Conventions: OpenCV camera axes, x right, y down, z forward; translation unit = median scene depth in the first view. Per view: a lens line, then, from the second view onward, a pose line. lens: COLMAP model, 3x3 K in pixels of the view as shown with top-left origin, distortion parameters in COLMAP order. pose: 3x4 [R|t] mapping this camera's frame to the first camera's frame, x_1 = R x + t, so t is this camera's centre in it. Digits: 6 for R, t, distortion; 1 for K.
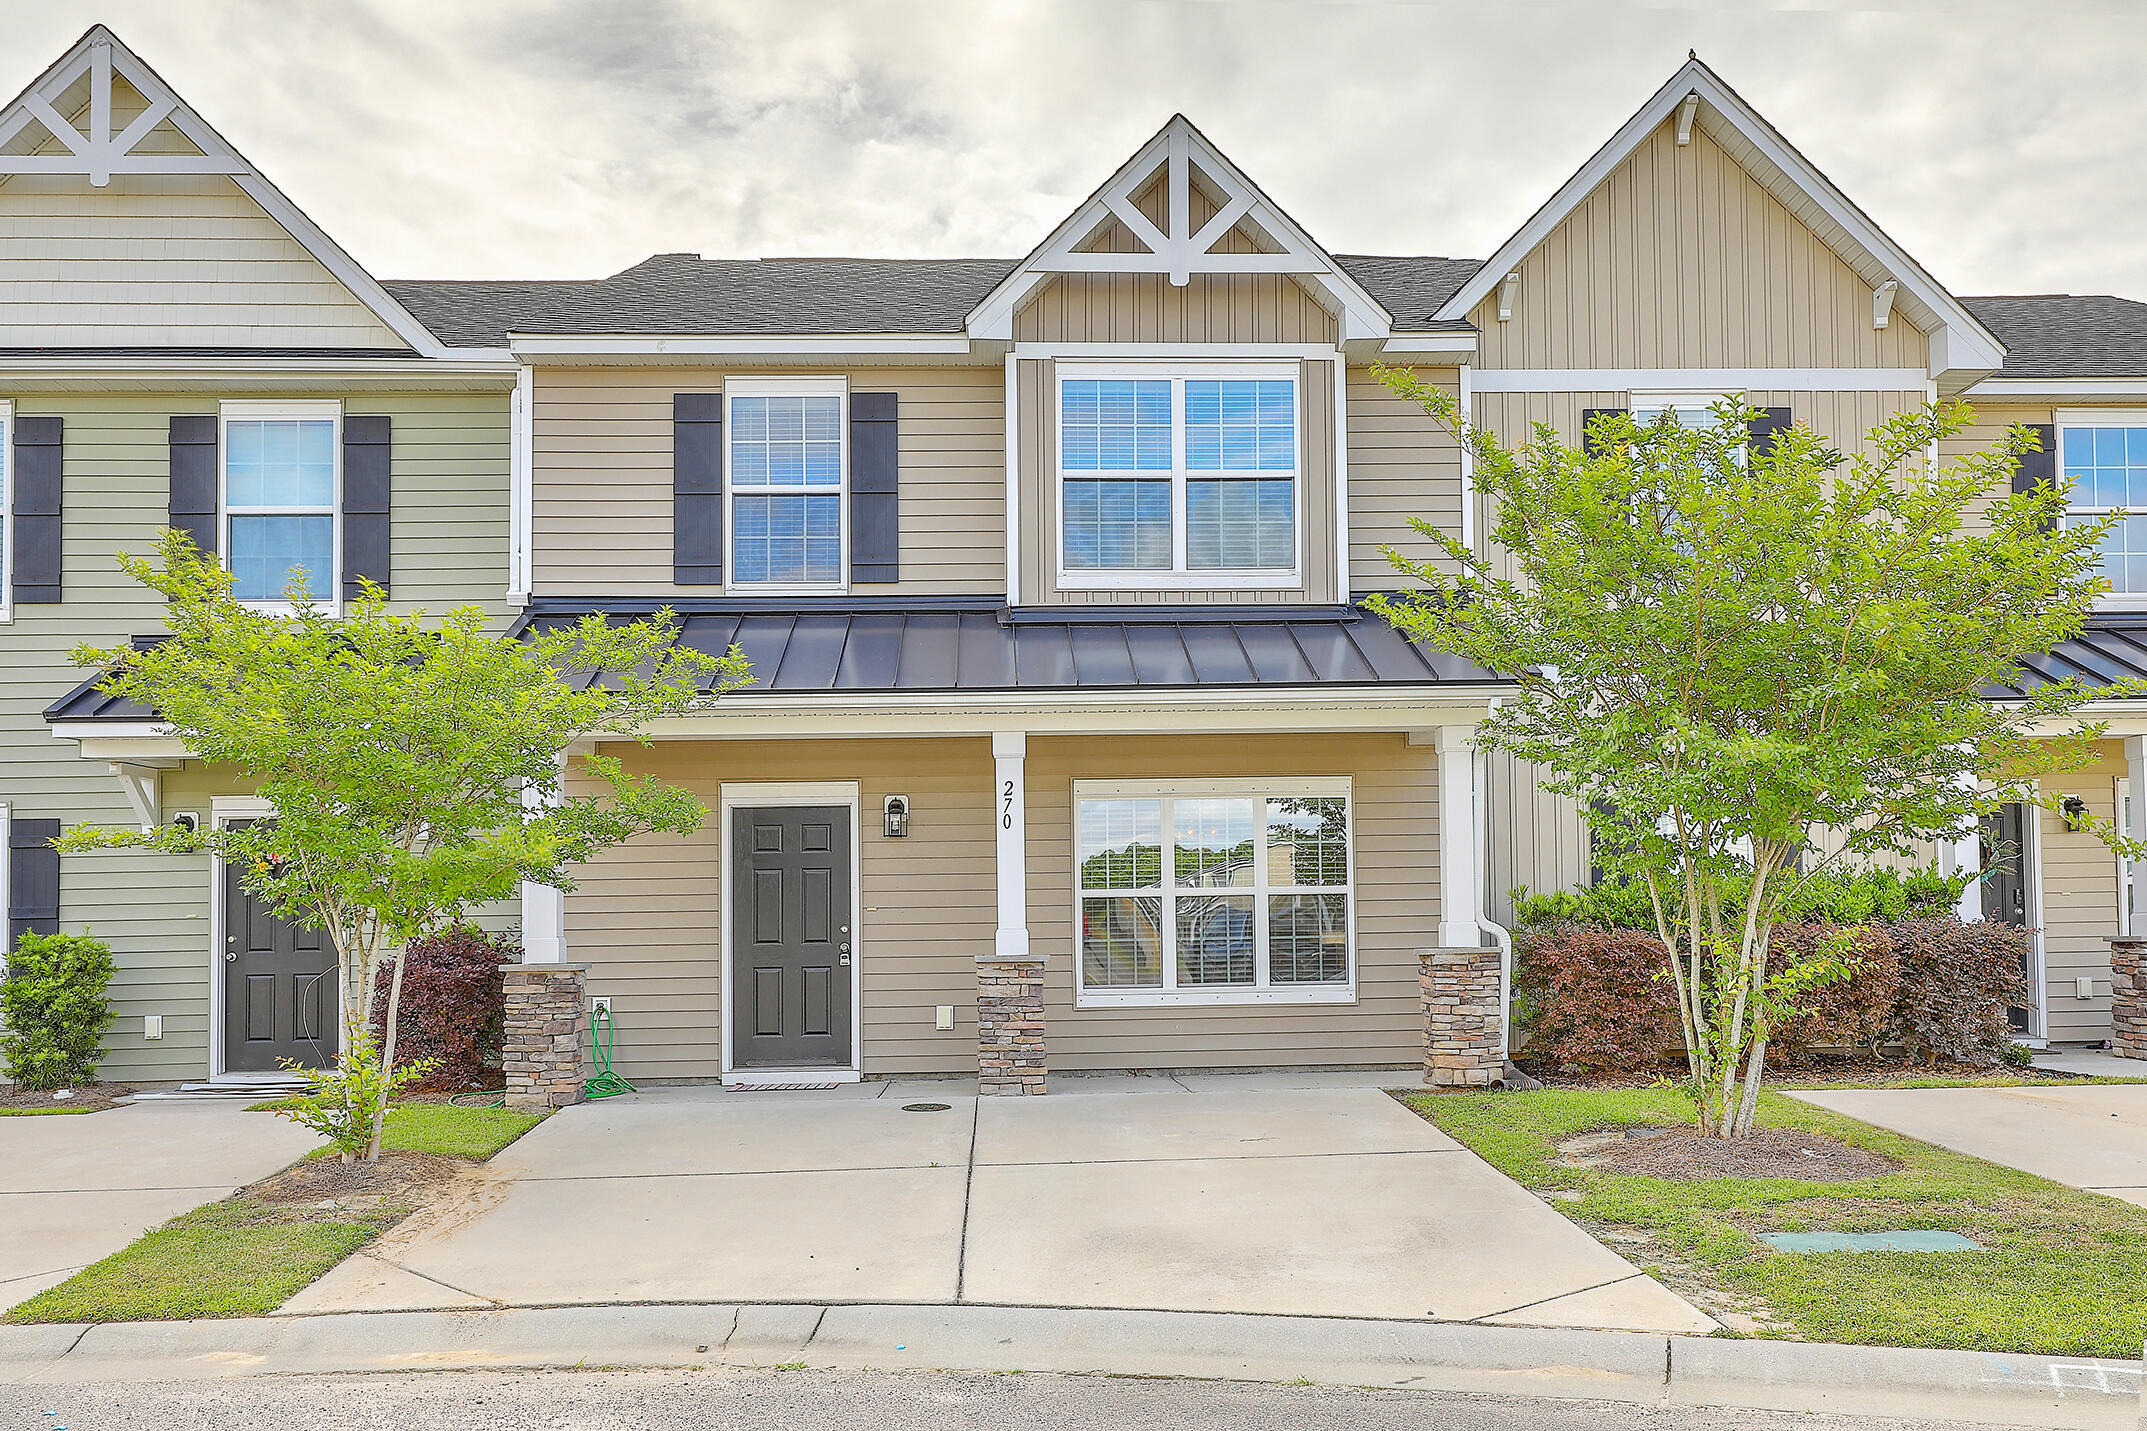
lens RADIAL K [[1980.5, 0, 1070.0], [0, 1980.5, 892.4], [0, 0, 1]] dist [-0.006687, 0.010349]
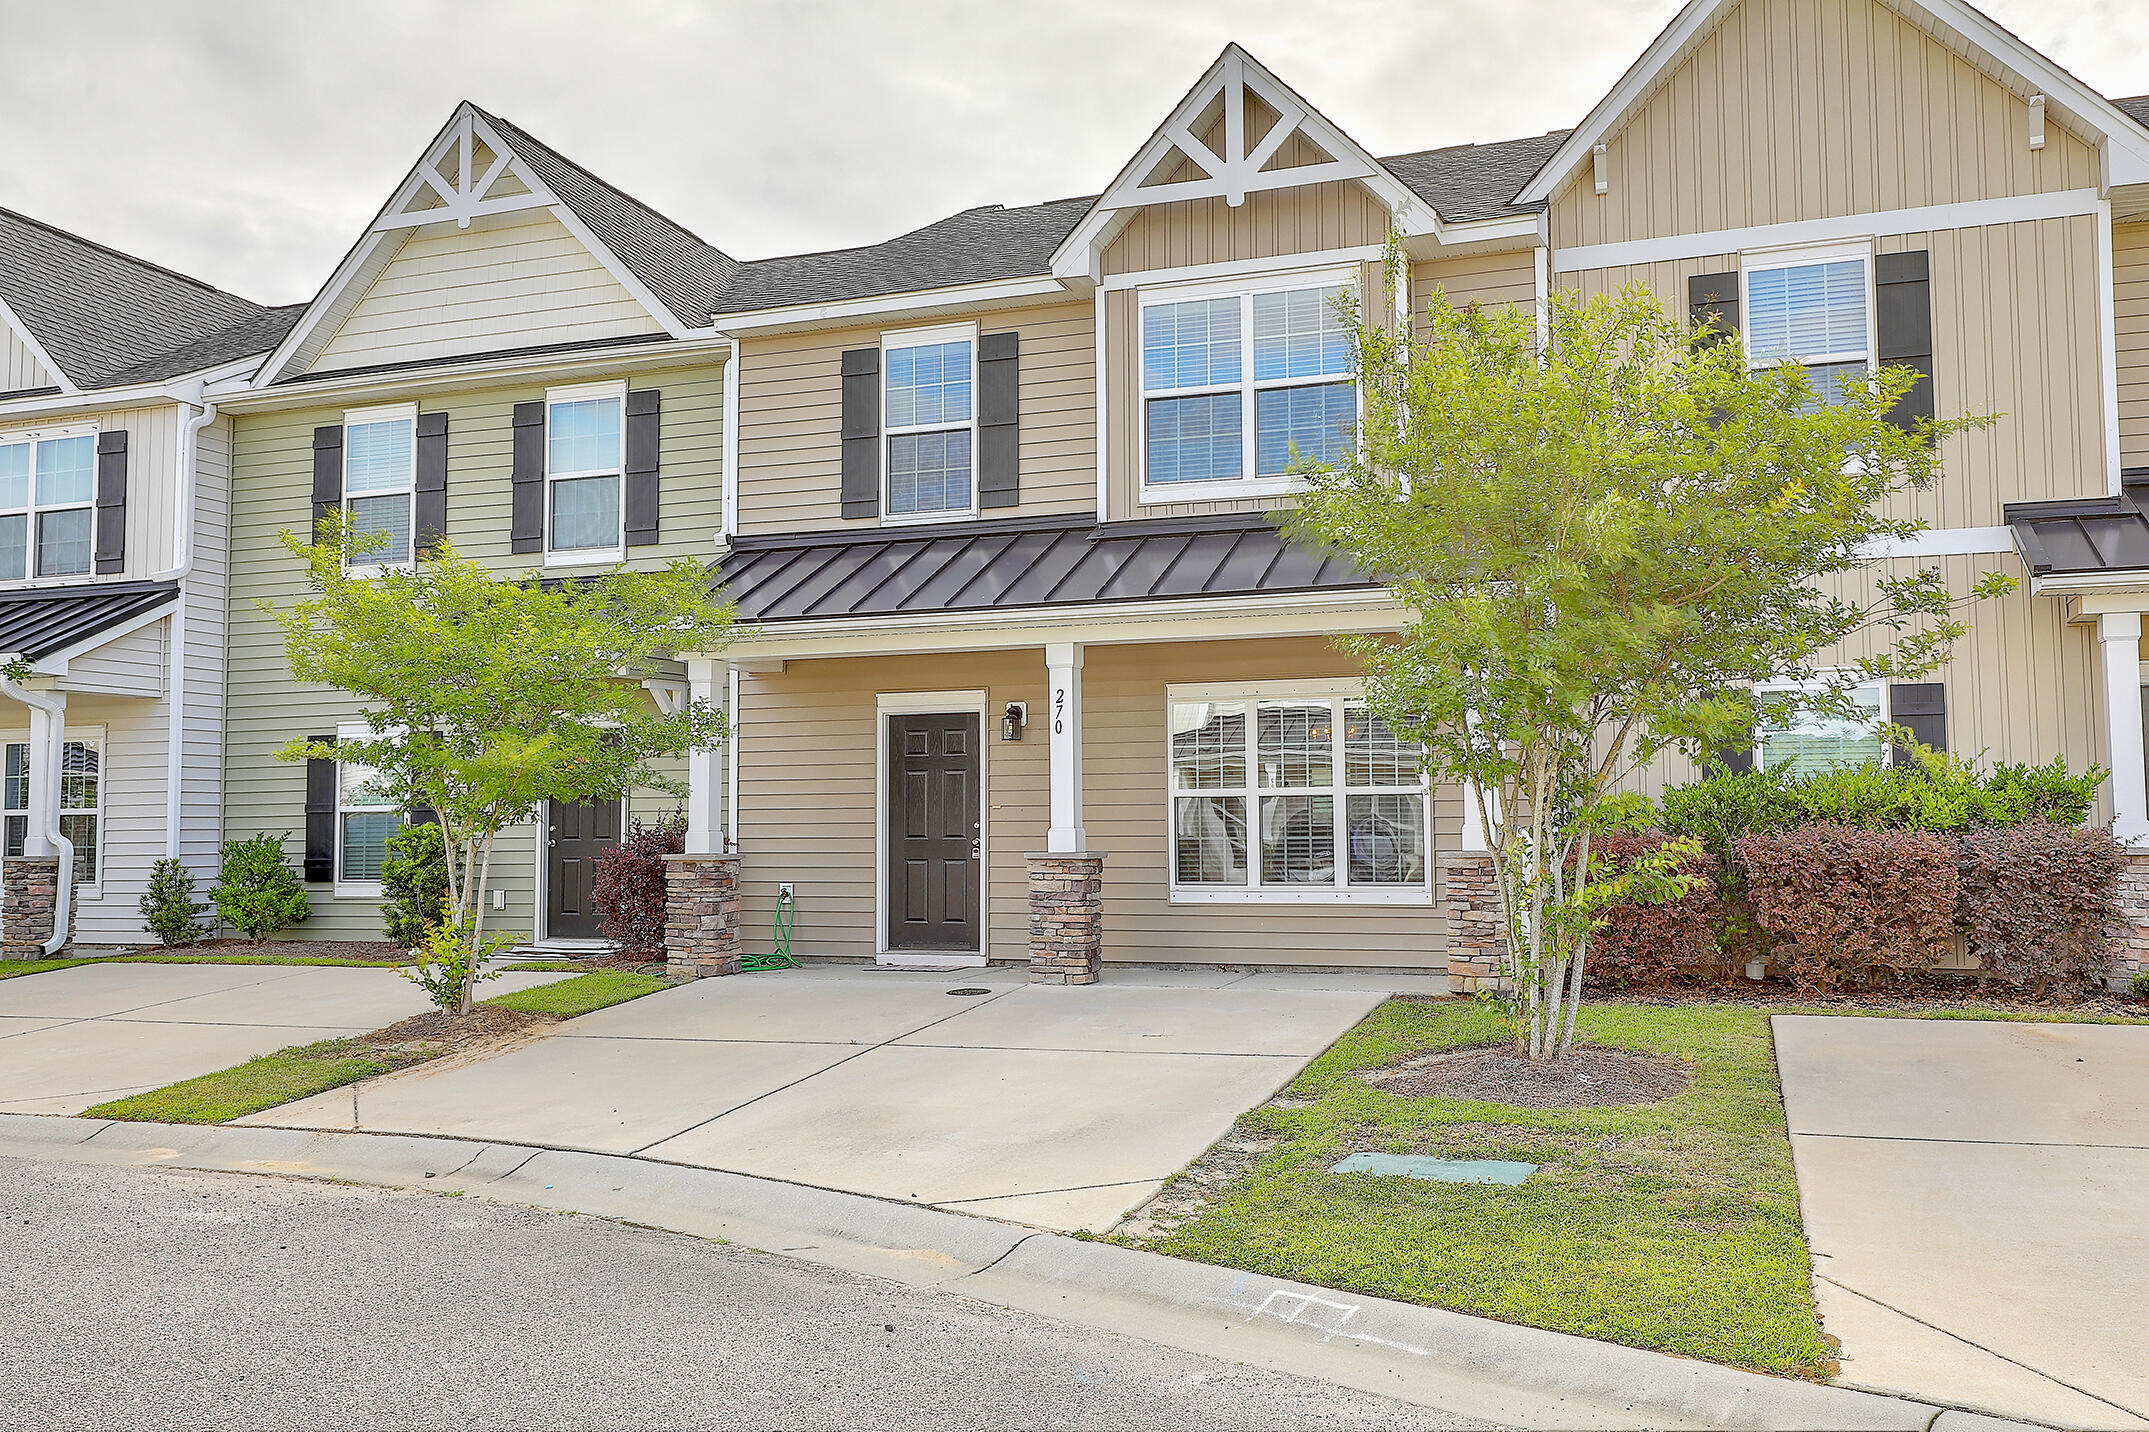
lens RADIAL K [[1988.2, 0, 1074.5], [0, 1988.2, 716.0], [0, 0, 1]] dist [-0.000403, 0.010597]
pose [[0.906129, -0.014286, -0.422759, 0.402800], [0.001464, 0.999529, -0.030638, -0.008148], [0.422998, 0.027143, 0.905724, 0.030255]]
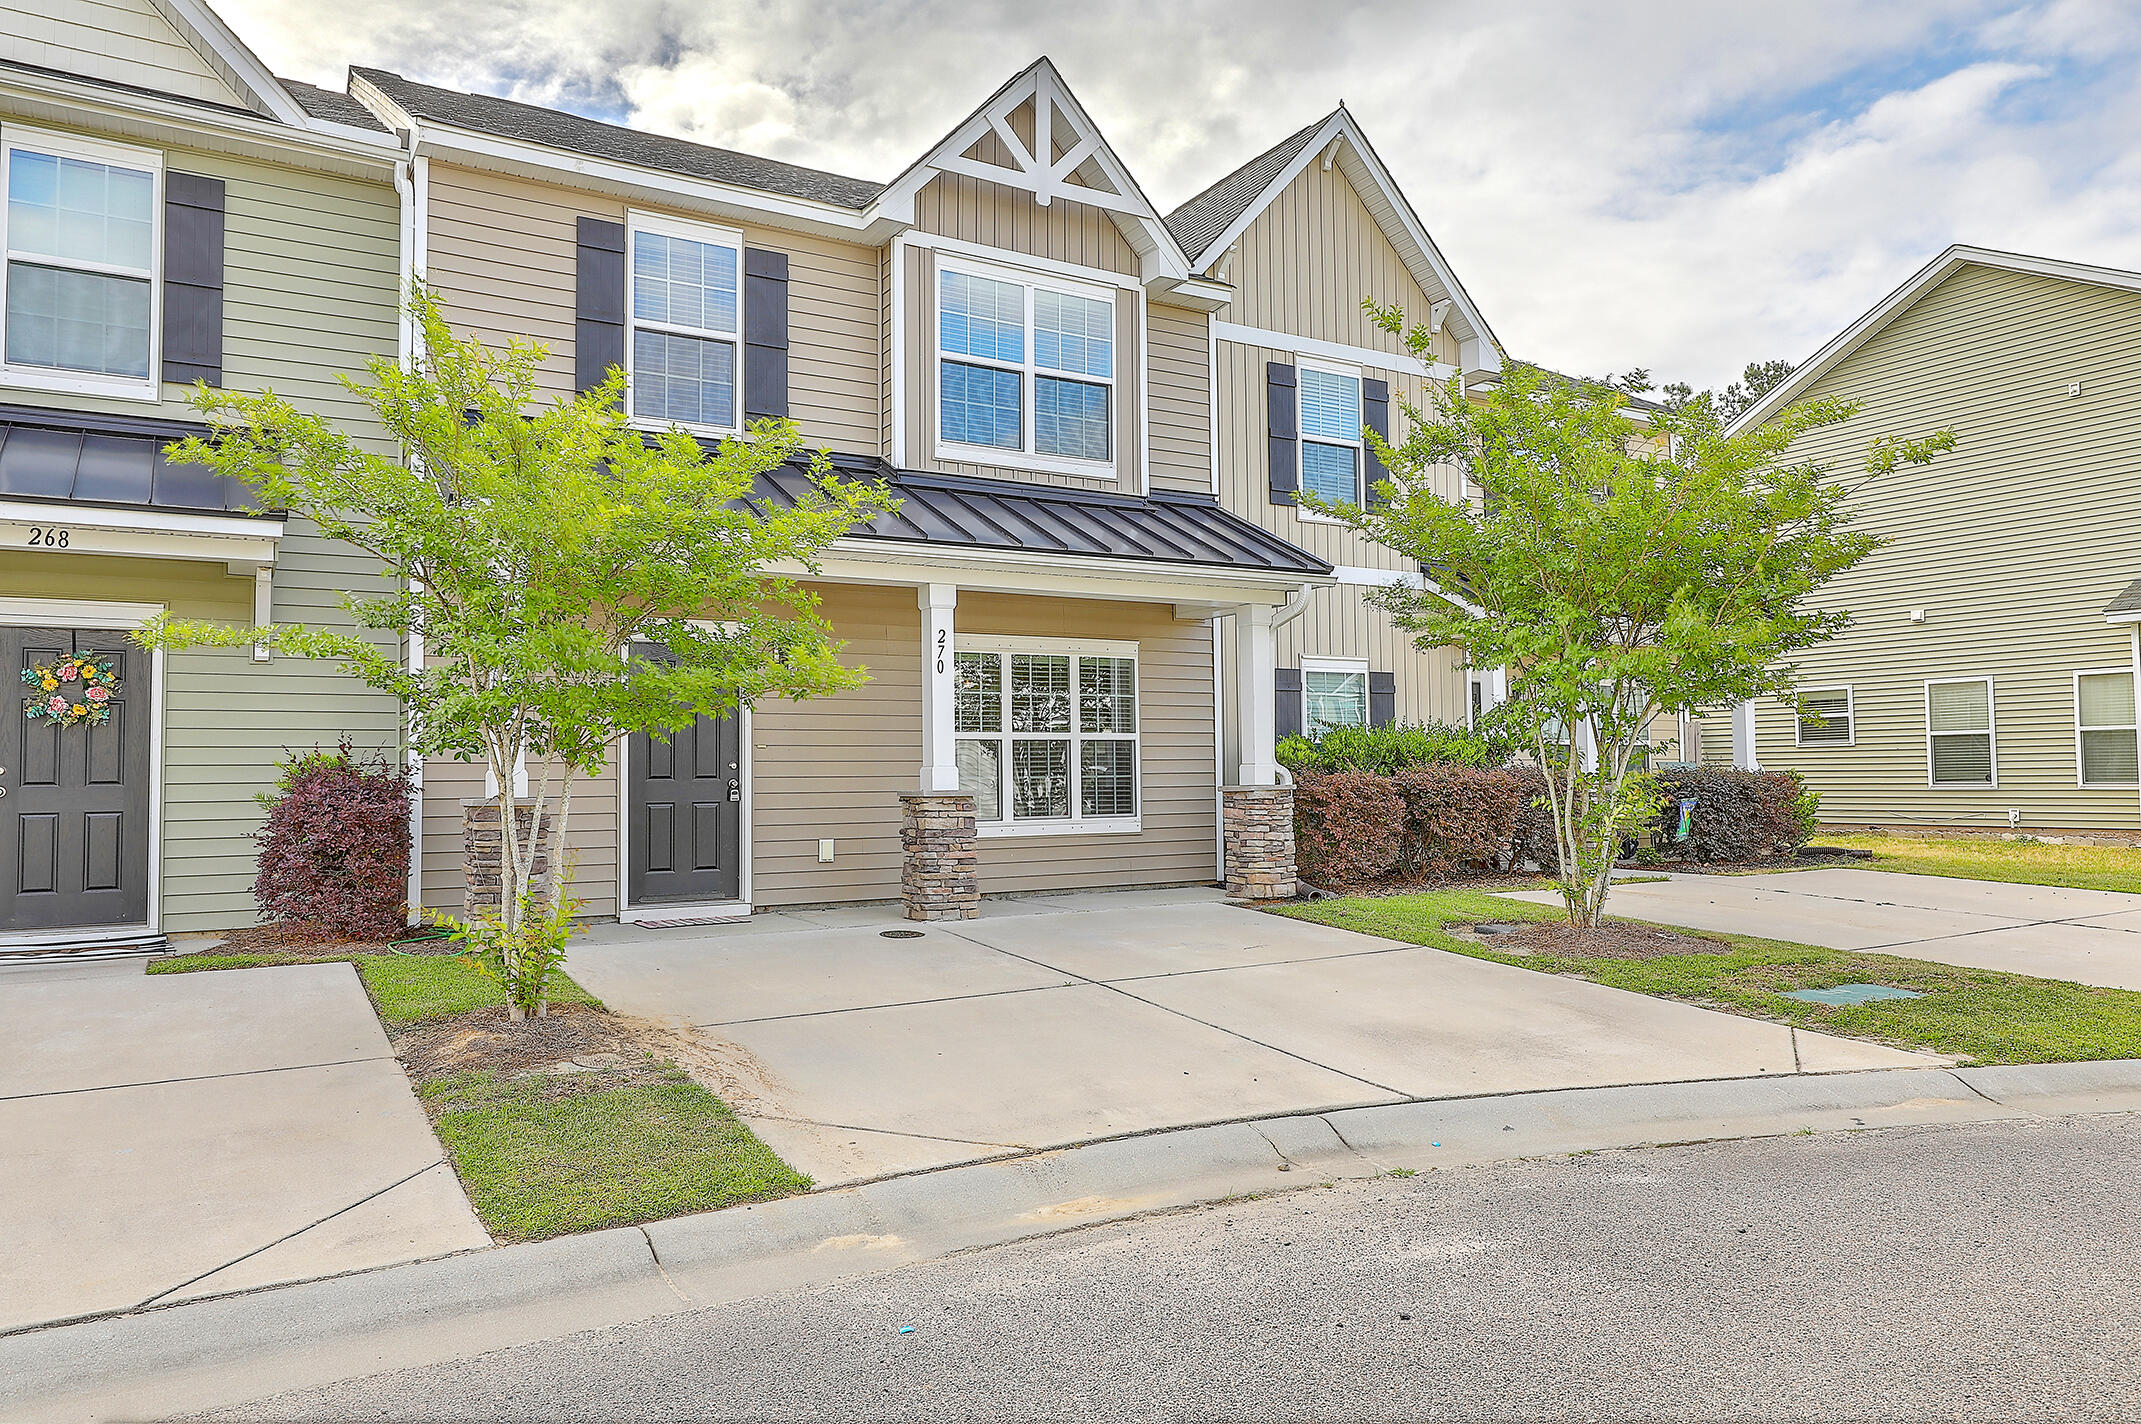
lens RADIAL K [[1615.6, 0, 963.3], [0, 1615.6, 719.3], [0, 0, 1]] dist [0.004597, -0.002697]
pose [[0.857990, 0.026166, 0.512999, -0.443897], [-0.013503, 0.999505, -0.028398, 0.016879], [-0.513488, 0.017439, 0.857920, 0.222868]]
